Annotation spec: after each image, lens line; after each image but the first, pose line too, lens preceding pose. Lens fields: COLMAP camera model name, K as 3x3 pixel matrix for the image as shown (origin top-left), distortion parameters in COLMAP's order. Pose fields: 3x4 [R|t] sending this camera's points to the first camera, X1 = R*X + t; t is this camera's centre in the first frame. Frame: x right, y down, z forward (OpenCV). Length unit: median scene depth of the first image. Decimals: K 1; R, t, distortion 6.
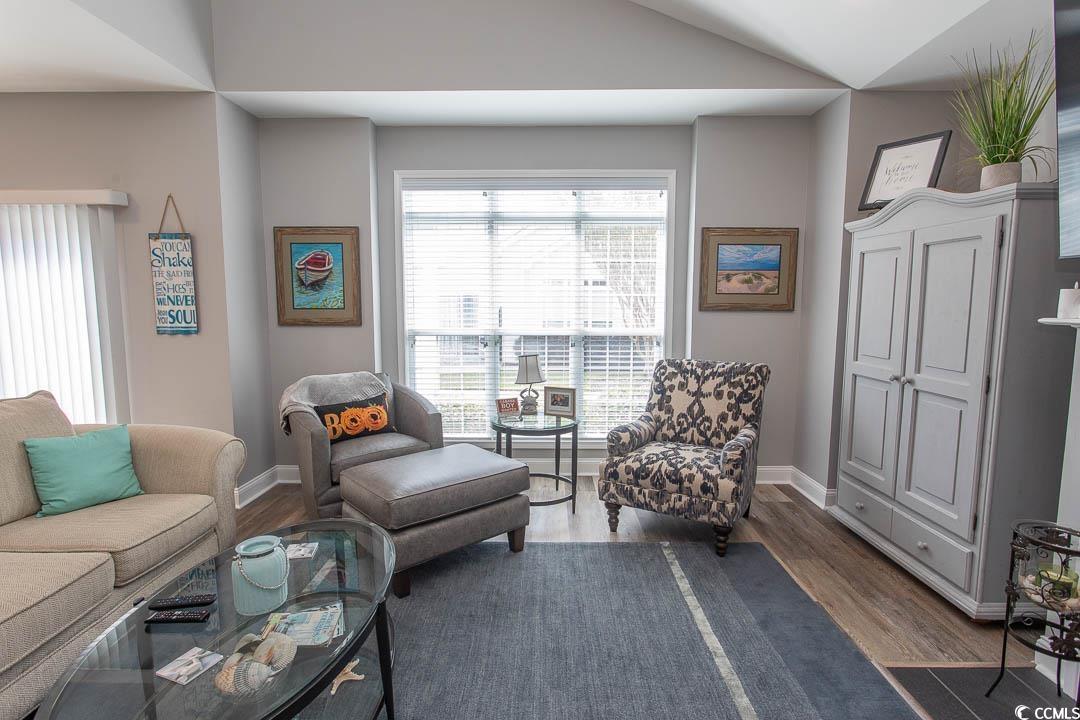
lens RADIAL K [[530.9, 0, 534.3], [0, 530.9, 352.8], [0, 0, 1]] dist [-0.013066, 0.005723]
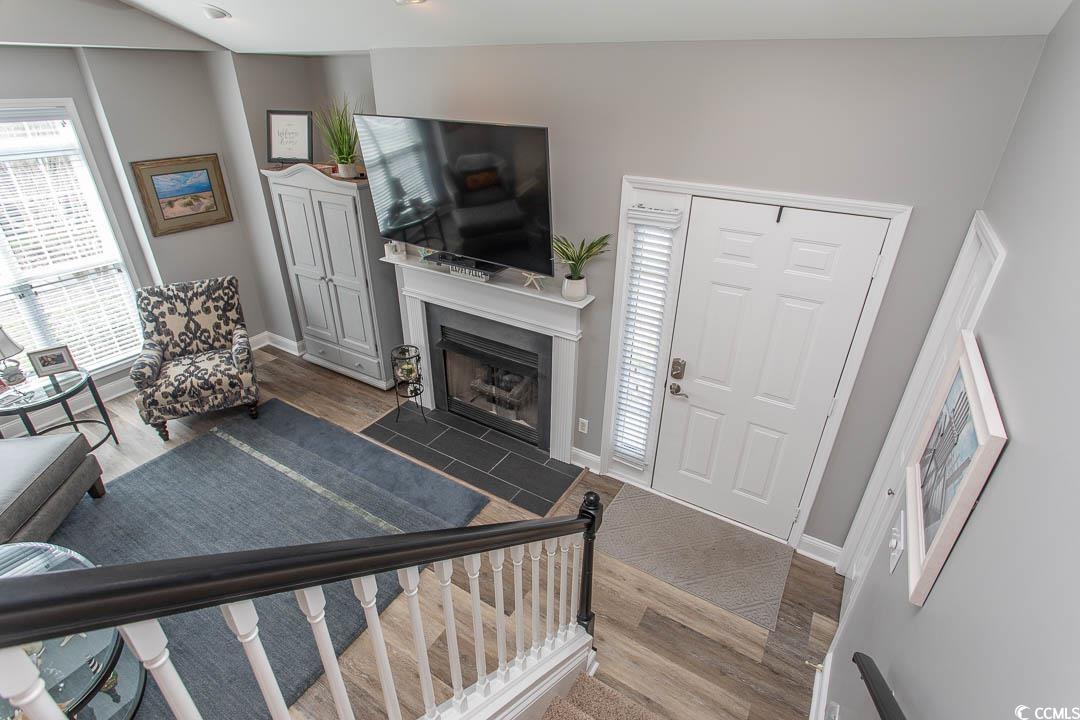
lens RADIAL K [[530.9, 0, 541.1], [0, 530.9, 356.5], [0, 0, 1]] dist [-0.013066, 0.005723]
pose [[0.509693, -0.401446, 0.760956, -0.298302], [0.077448, 0.902284, 0.424129, -0.339661], [-0.856863, -0.157241, 0.490979, -0.402738]]
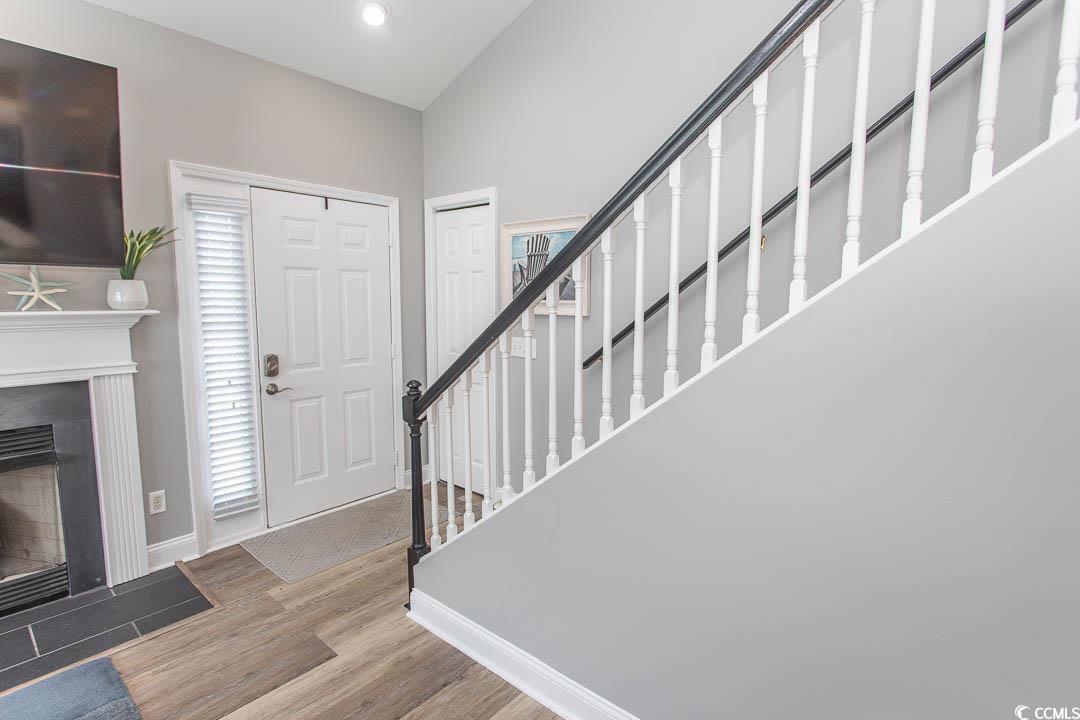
lens RADIAL K [[530.9, 0, 537.0], [0, 530.9, 355.6], [0, 0, 1]] dist [-0.013066, 0.005723]
pose [[-0.768815, -0.080818, 0.634343, -0.403599], [0.057088, 0.979346, 0.193964, -0.040171], [-0.636918, 0.185336, -0.748322, 0.303042]]
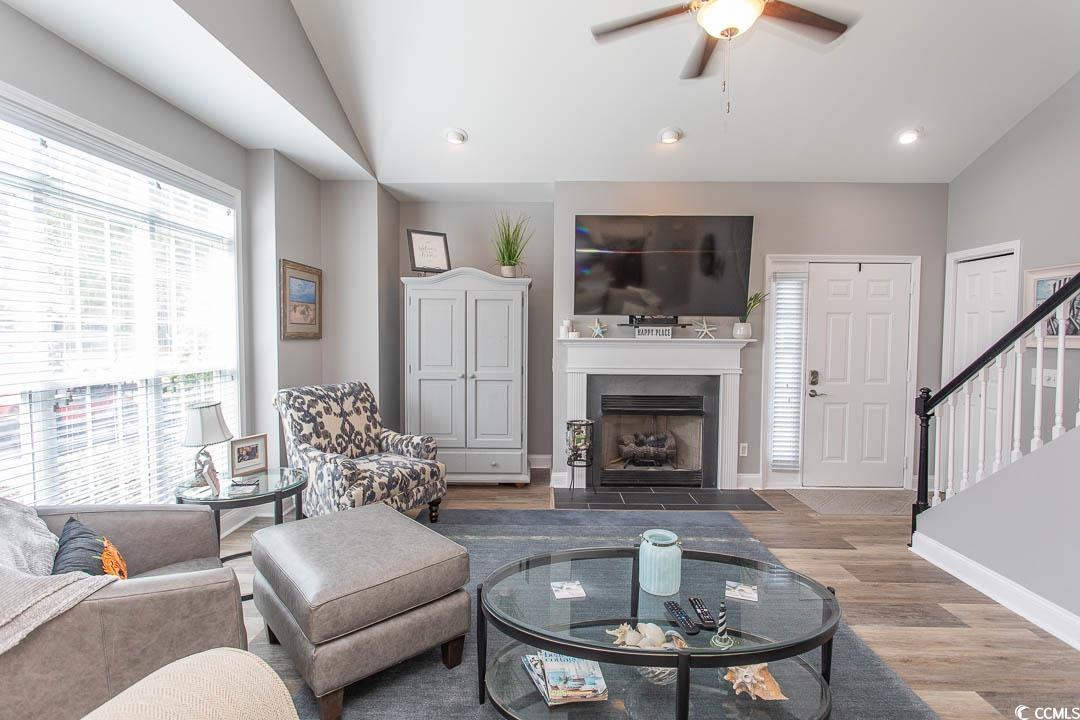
lens RADIAL K [[530.9, 0, 536.8], [0, 530.9, 355.9], [0, 0, 1]] dist [-0.013066, 0.005723]
pose [[-0.002617, -0.045940, 0.998941, -0.894192], [0.094766, 0.994437, 0.045981, -0.063281], [-0.995496, 0.094786, 0.001751, 0.659800]]
